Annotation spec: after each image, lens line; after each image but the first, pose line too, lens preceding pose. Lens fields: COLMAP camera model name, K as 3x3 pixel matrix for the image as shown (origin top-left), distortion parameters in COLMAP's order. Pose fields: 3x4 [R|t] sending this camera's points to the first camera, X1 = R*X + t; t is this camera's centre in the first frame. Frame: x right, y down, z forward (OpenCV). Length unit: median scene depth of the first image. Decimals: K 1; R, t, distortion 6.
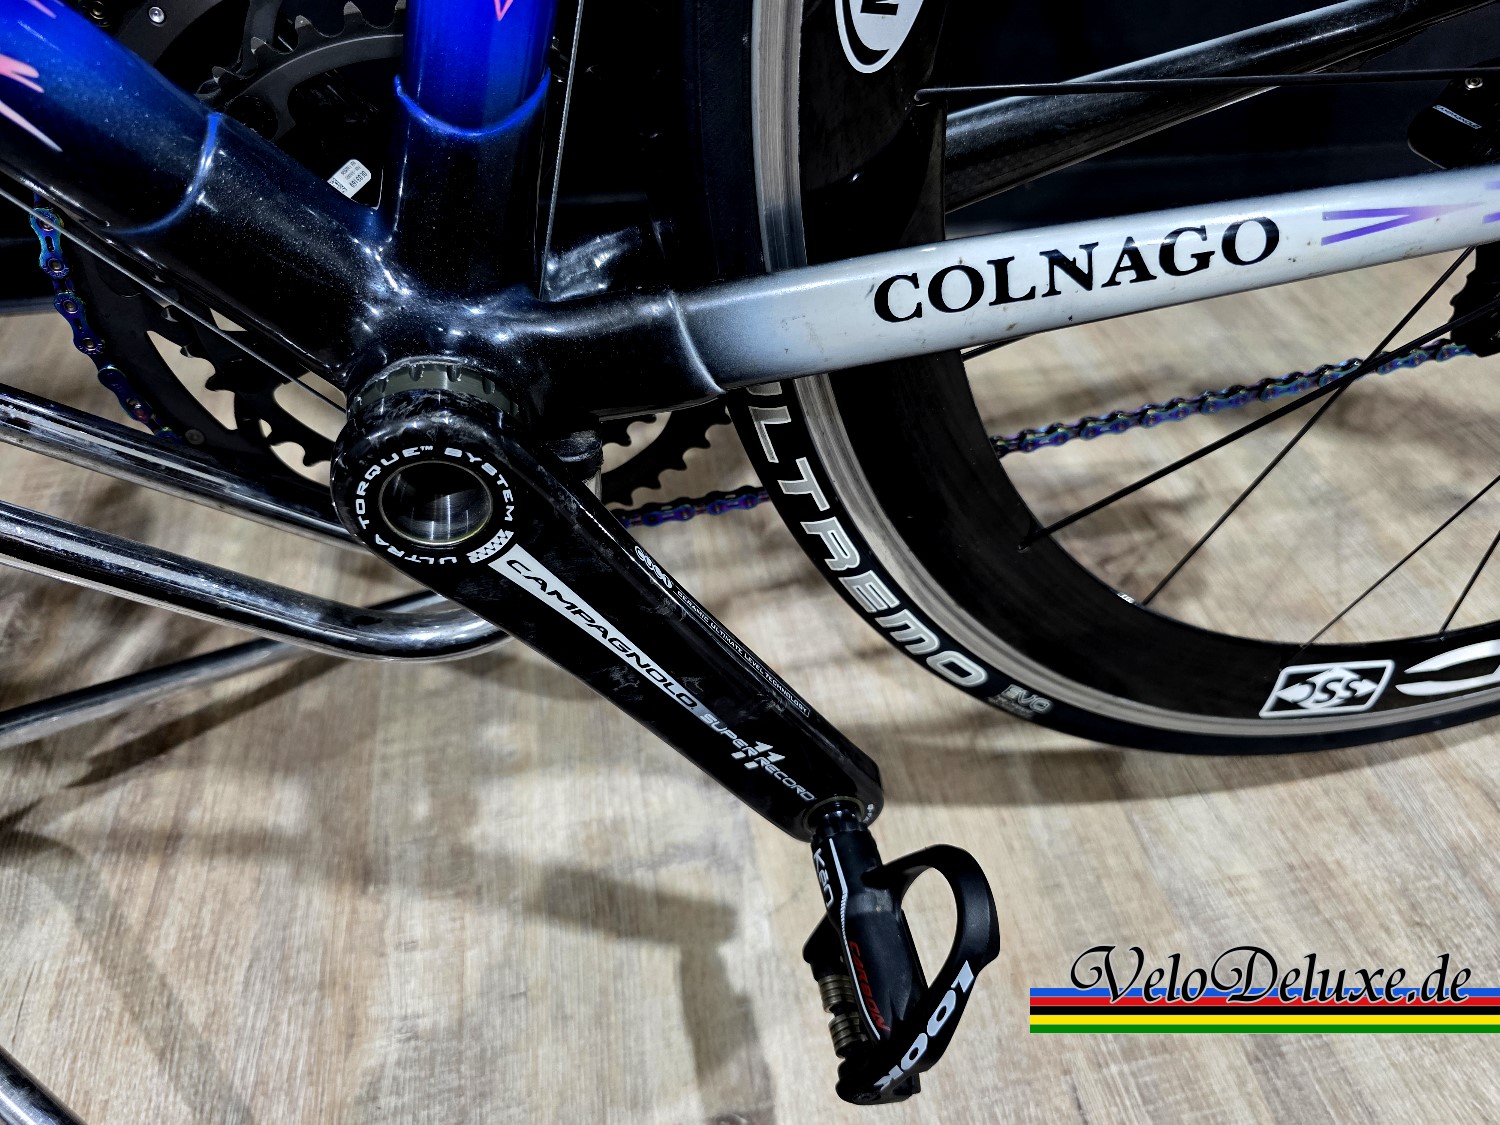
lens RADIAL K [[1042.5, 0, 753.2], [0, 1042.5, 559.7], [0, 0, 1]] dist [0.040209, -0.069484]
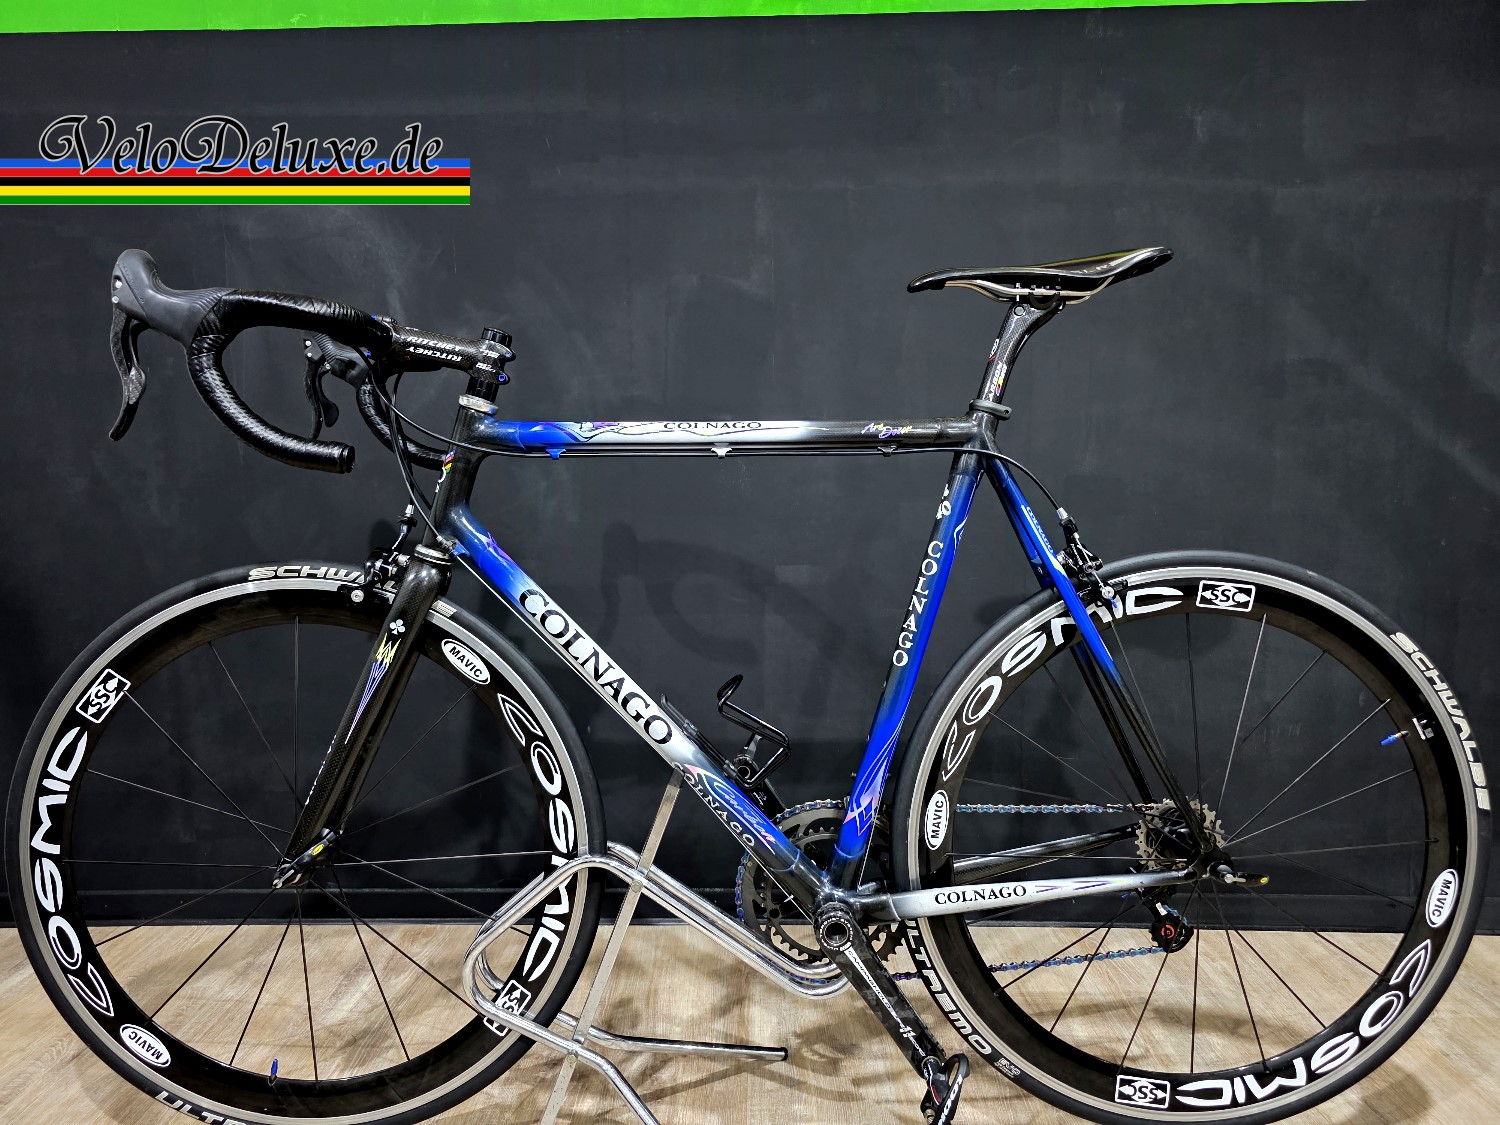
lens RADIAL K [[1042.5, 0, 753.2], [0, 1042.5, 559.7], [0, 0, 1]] dist [0.040209, -0.069484]
pose [[0.982250, 0.007310, -0.187433, 0.146503], [-0.122455, 0.781918, -0.611235, 1.171778], [0.142089, 0.623338, 0.768934, -2.790460]]
